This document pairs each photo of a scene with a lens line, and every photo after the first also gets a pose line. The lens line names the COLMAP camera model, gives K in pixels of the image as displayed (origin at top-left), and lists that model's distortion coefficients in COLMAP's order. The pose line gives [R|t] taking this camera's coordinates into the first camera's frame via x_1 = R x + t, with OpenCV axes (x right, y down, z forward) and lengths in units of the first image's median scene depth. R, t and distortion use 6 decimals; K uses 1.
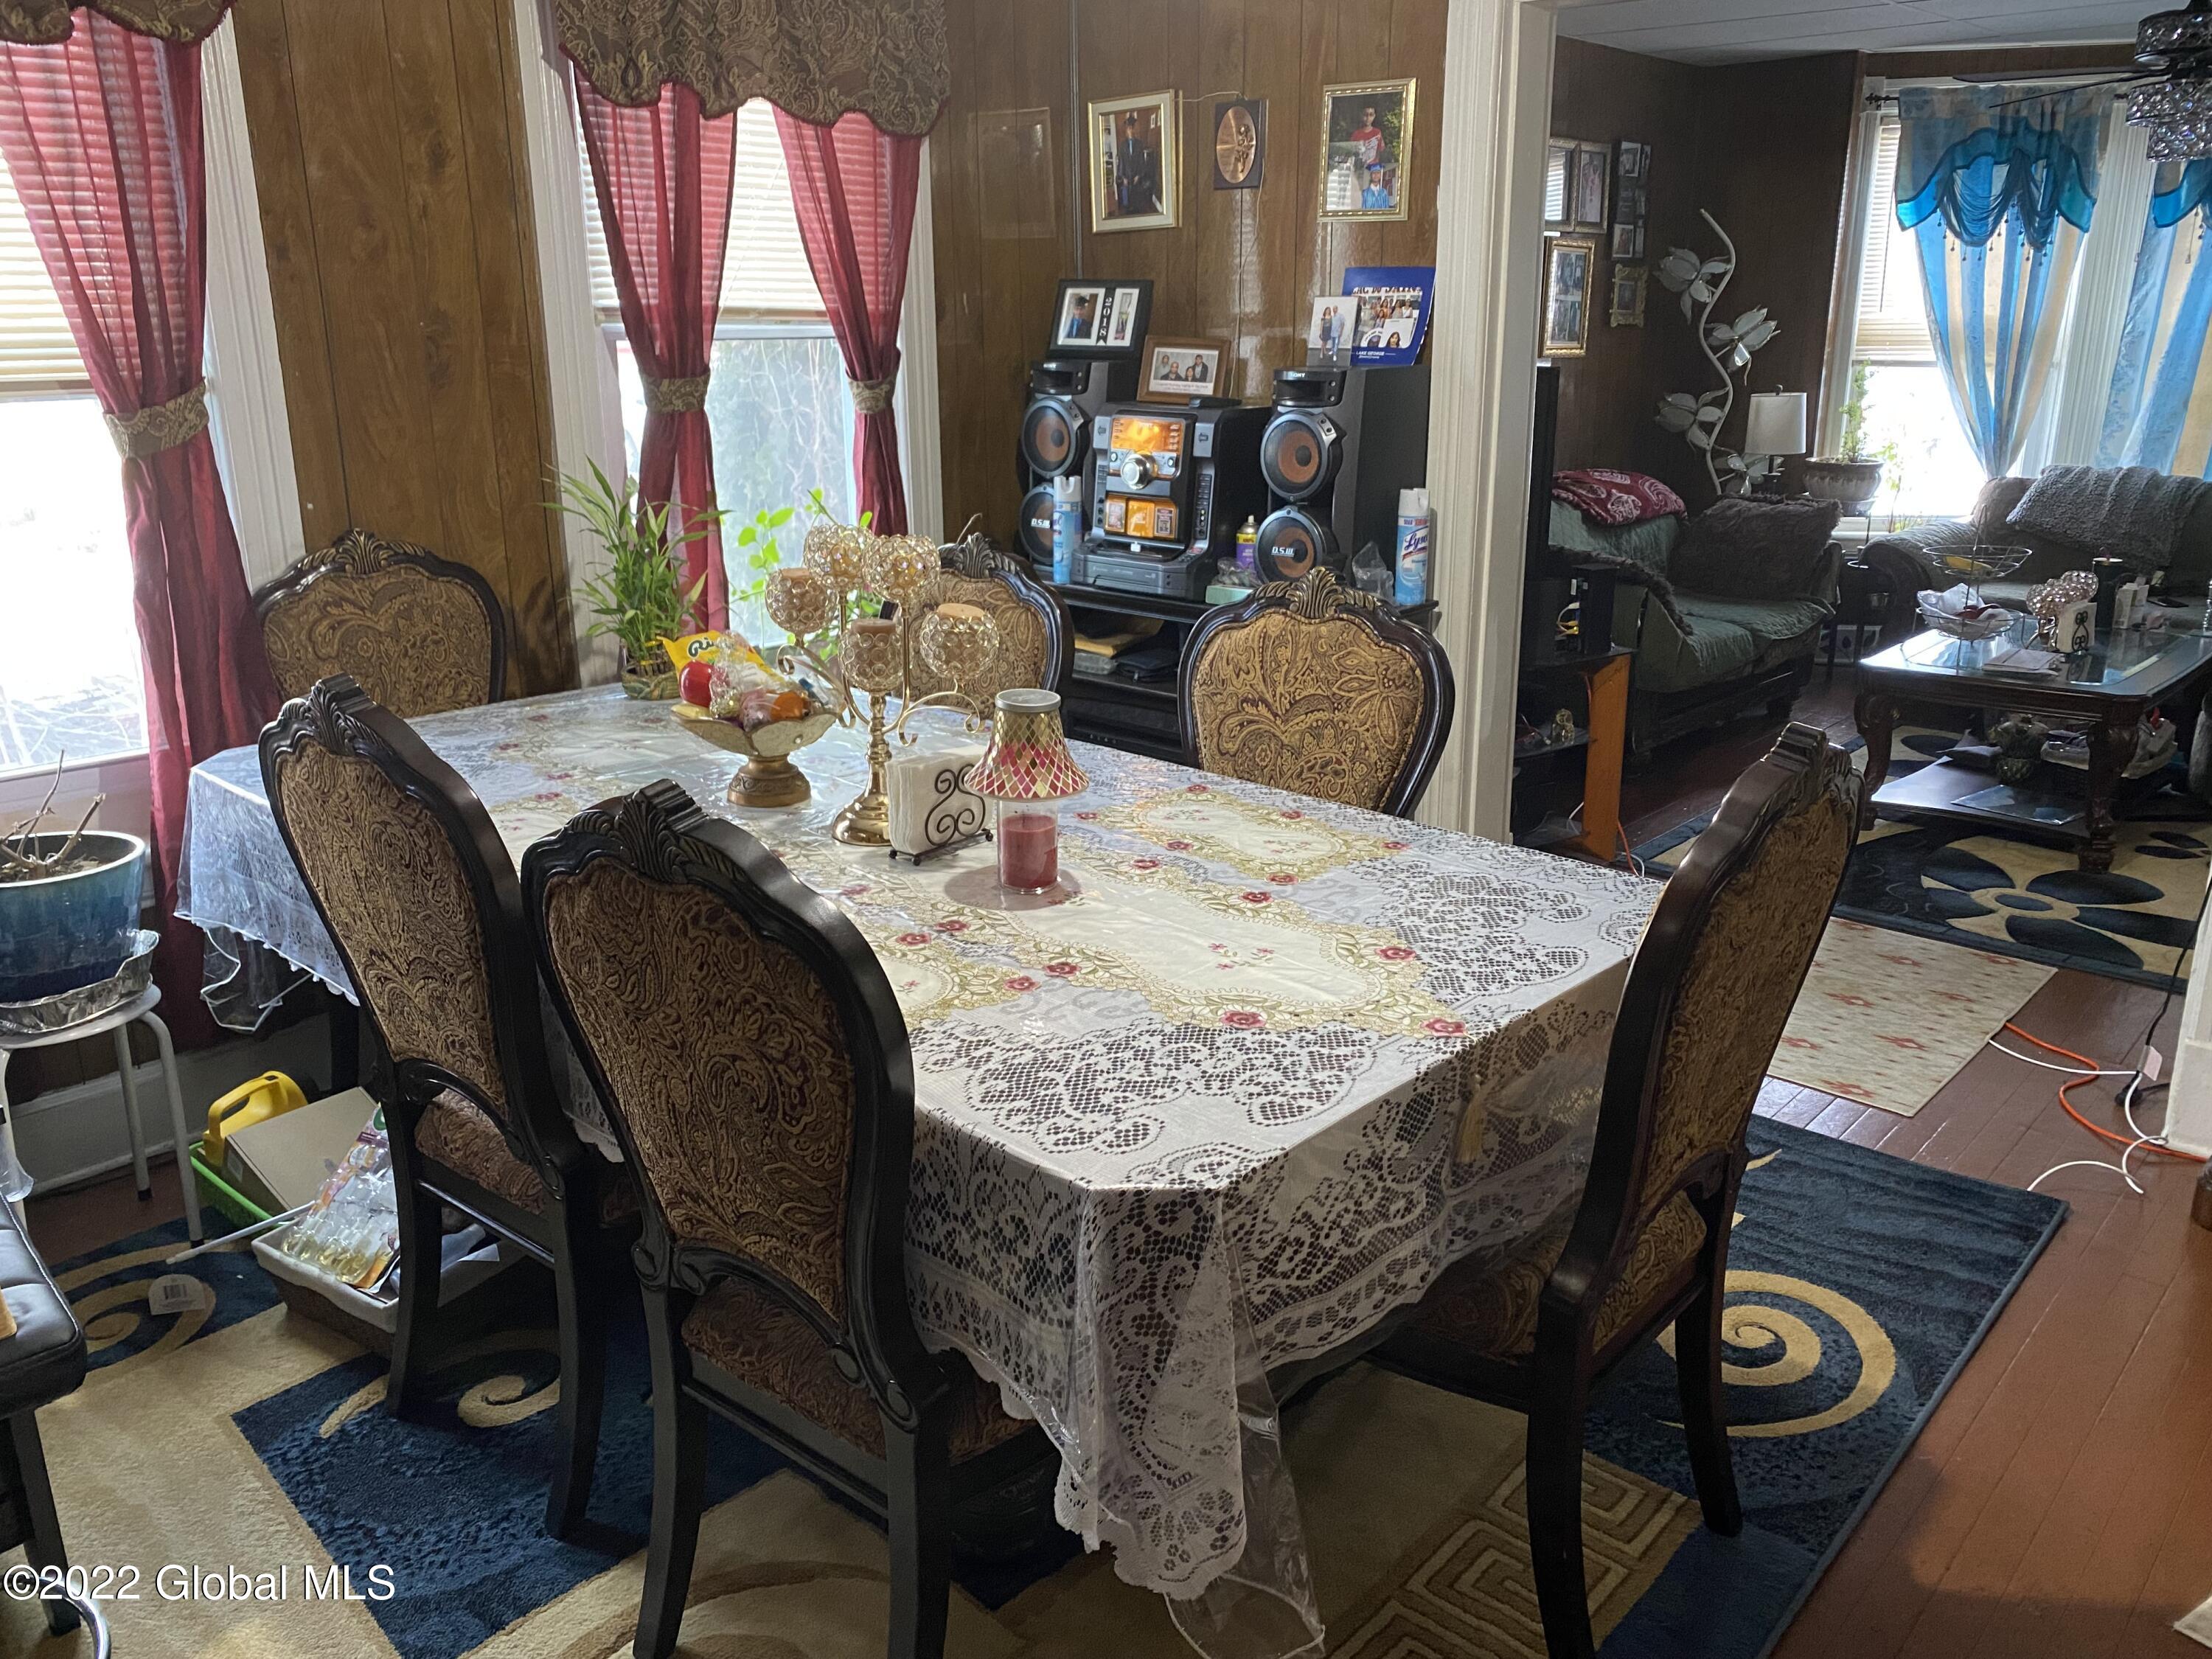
lens RADIAL K [[1679.1, 0, 1102.5], [0, 1679.1, 826.3], [0, 0, 1]] dist [0.015617, -0.006111]
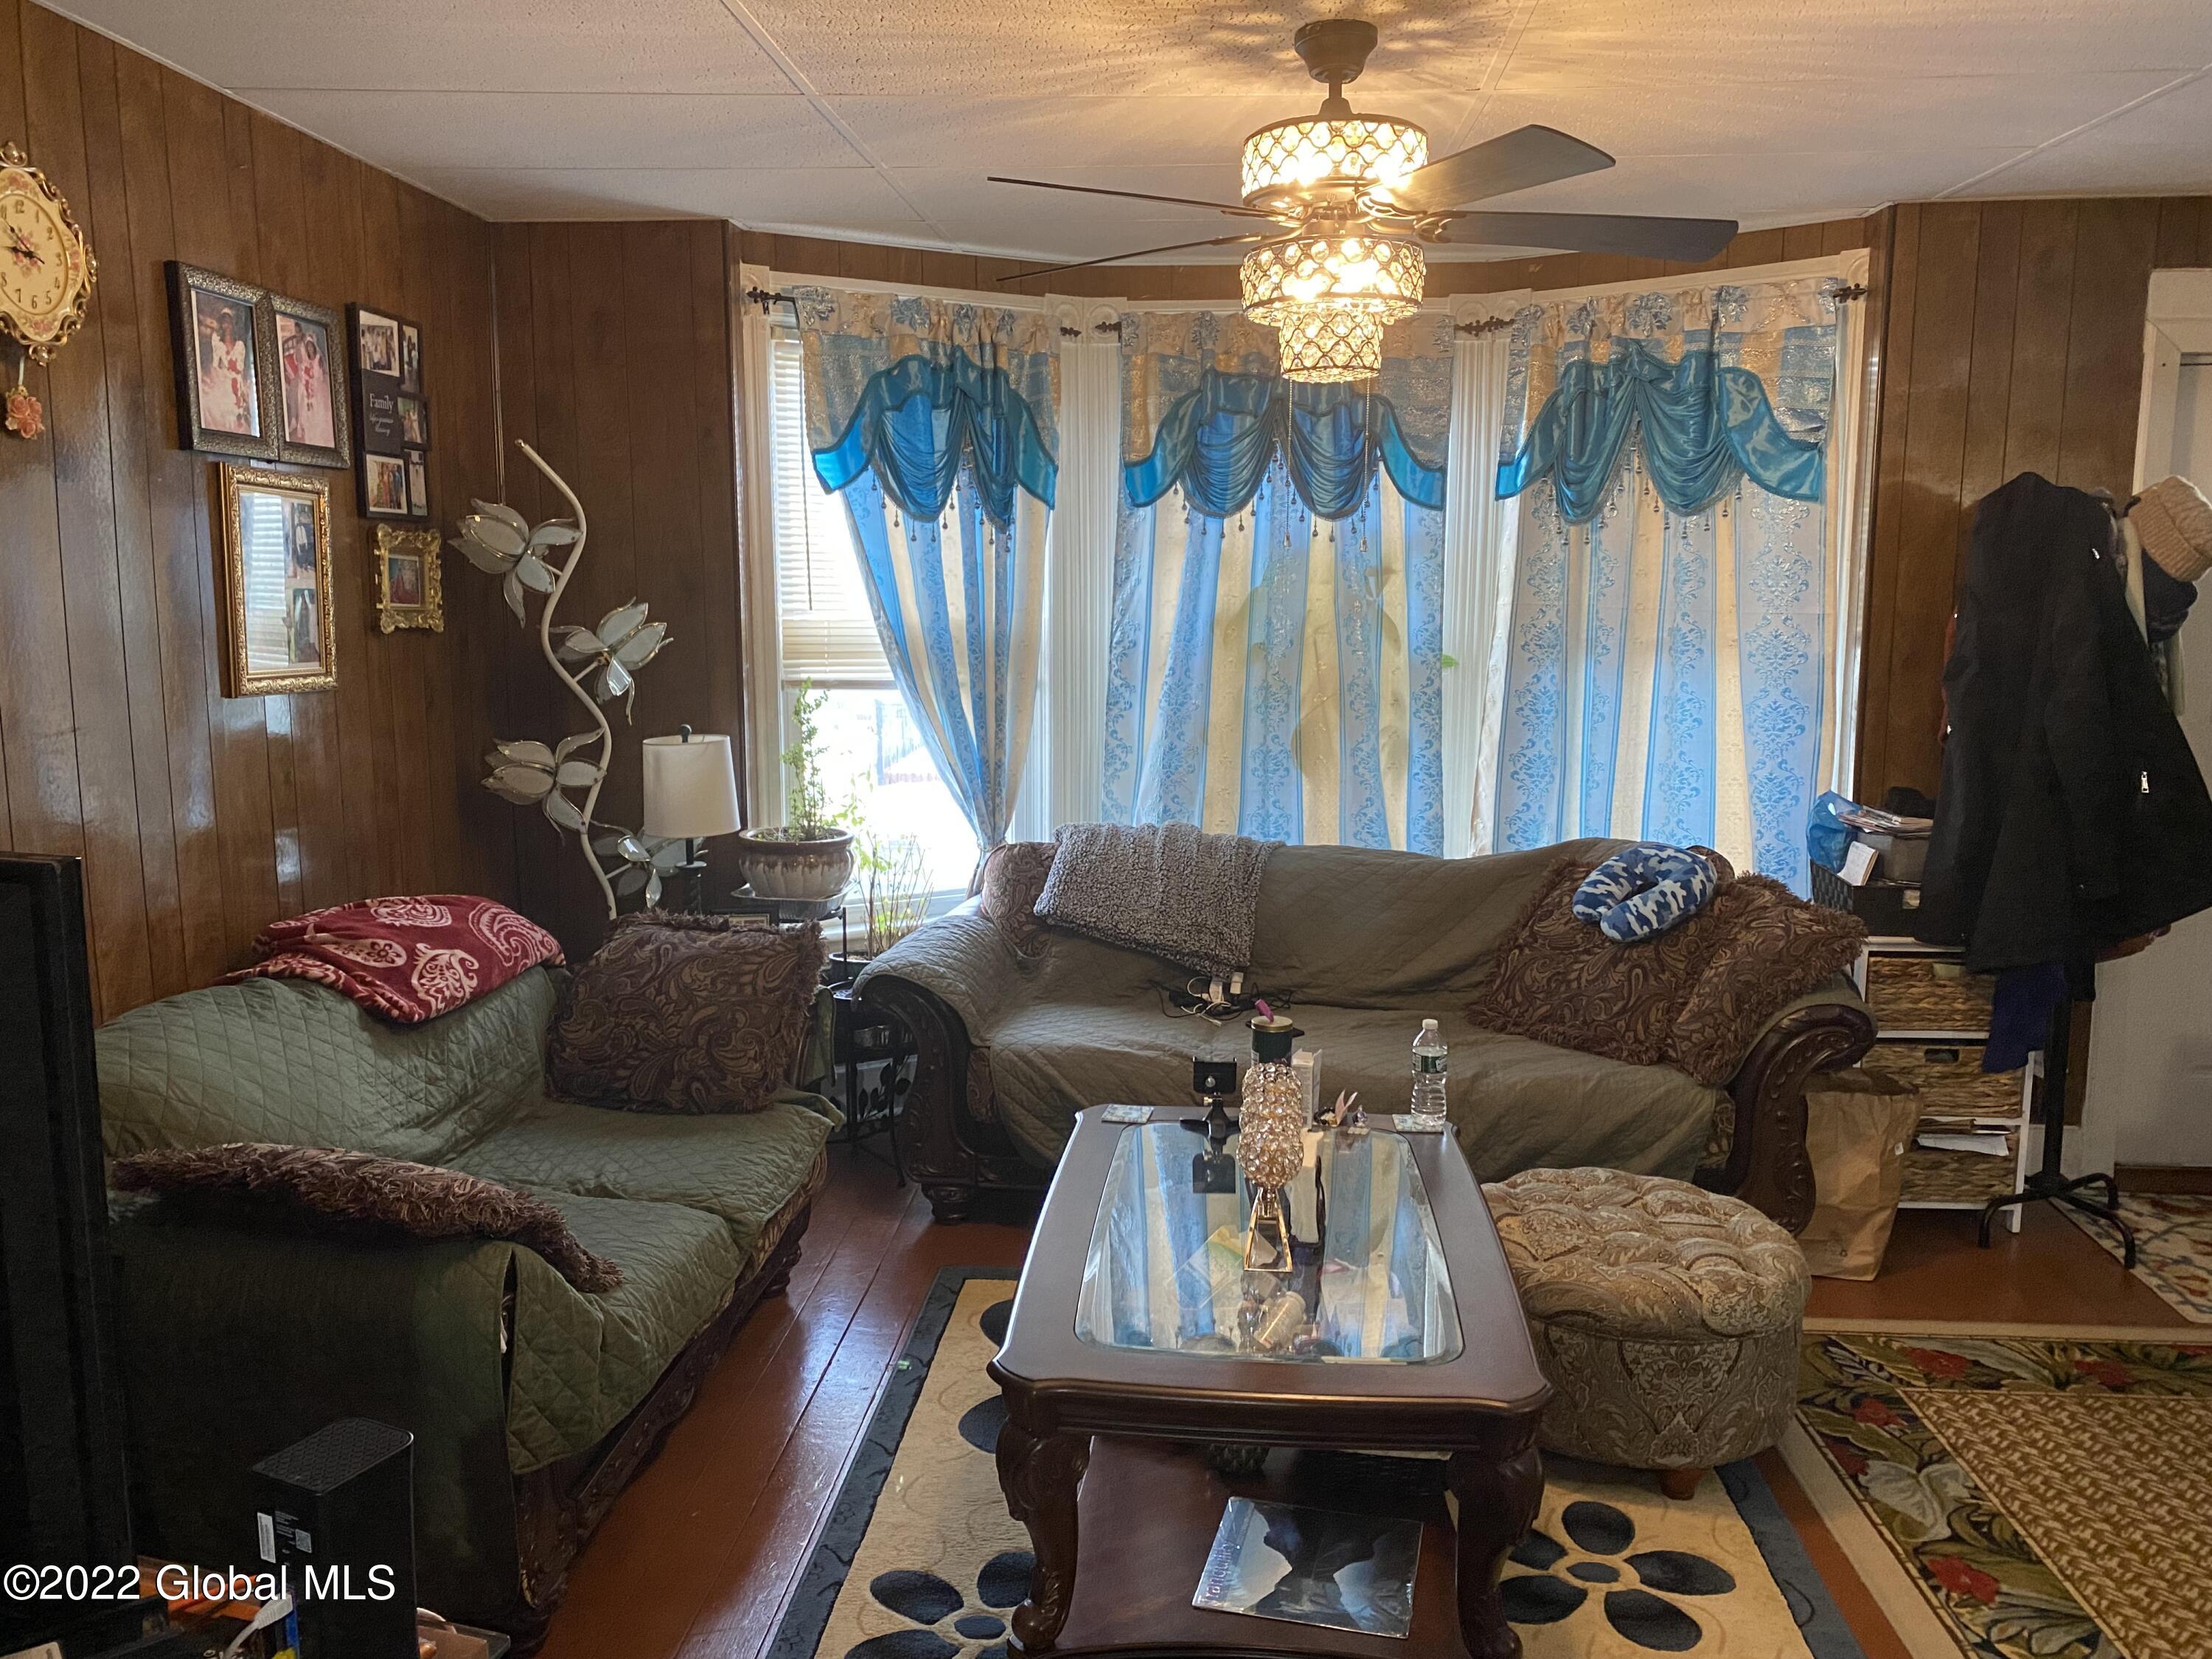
lens RADIAL K [[1679.1, 0, 1106.4], [0, 1679.1, 831.3], [0, 0, 1]] dist [0.015617, -0.006111]
pose [[0.792179, -0.072886, 0.605921, 0.151029], [0.162329, 0.982242, -0.094075, -0.142389], [-0.588304, 0.172883, 0.789943, 0.436420]]
